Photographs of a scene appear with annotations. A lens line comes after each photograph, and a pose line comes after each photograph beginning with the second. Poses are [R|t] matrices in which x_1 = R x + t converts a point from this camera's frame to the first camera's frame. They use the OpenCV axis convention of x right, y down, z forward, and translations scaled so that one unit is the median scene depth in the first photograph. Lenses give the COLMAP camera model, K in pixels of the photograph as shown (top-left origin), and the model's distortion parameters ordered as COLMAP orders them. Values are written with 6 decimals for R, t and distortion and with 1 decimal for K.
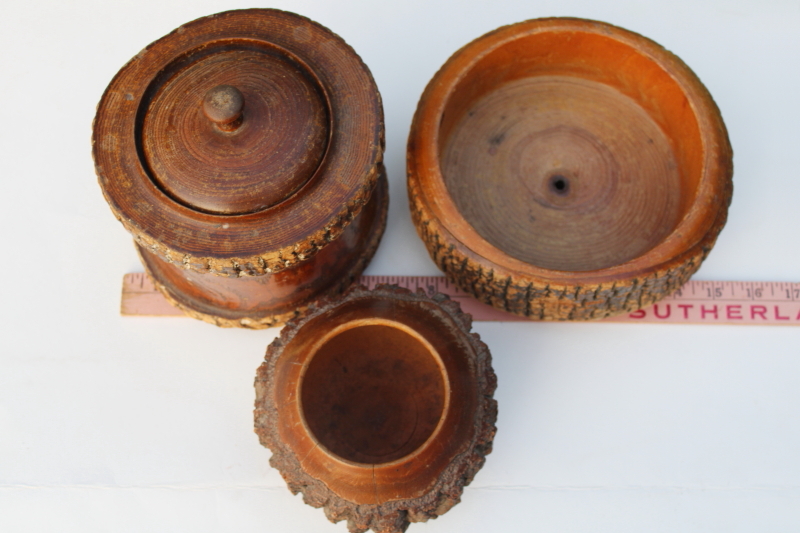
lens RADIAL K [[1187.3, 0, 406.5], [0, 1187.3, 263.6], [0, 0, 1]] dist [-0.009871, 0.000000]
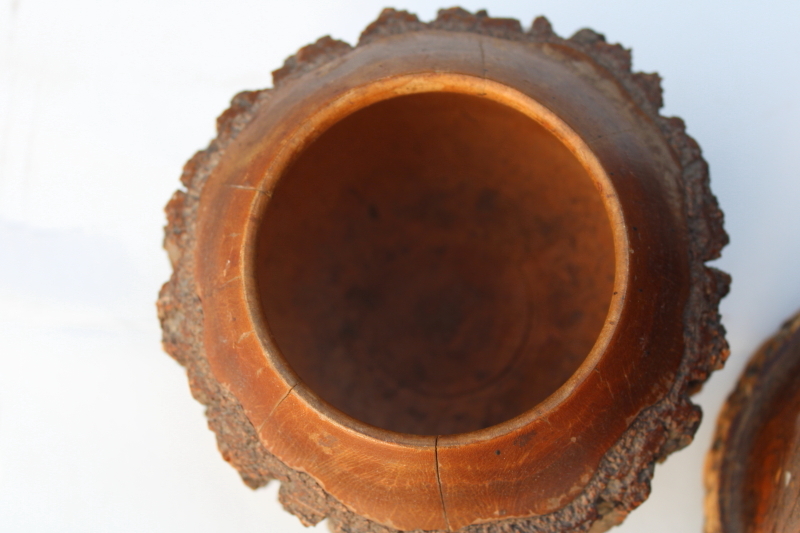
lens RADIAL K [[1187.3, 0, 405.4], [0, 1187.3, 262.7], [0, 0, 1]] dist [-0.009871, 0.000000]
pose [[0.998518, -0.009172, -0.053644, -0.015990], [0.014357, 0.995174, 0.097075, 0.071511], [0.052495, -0.097701, 0.993830, 0.599306]]
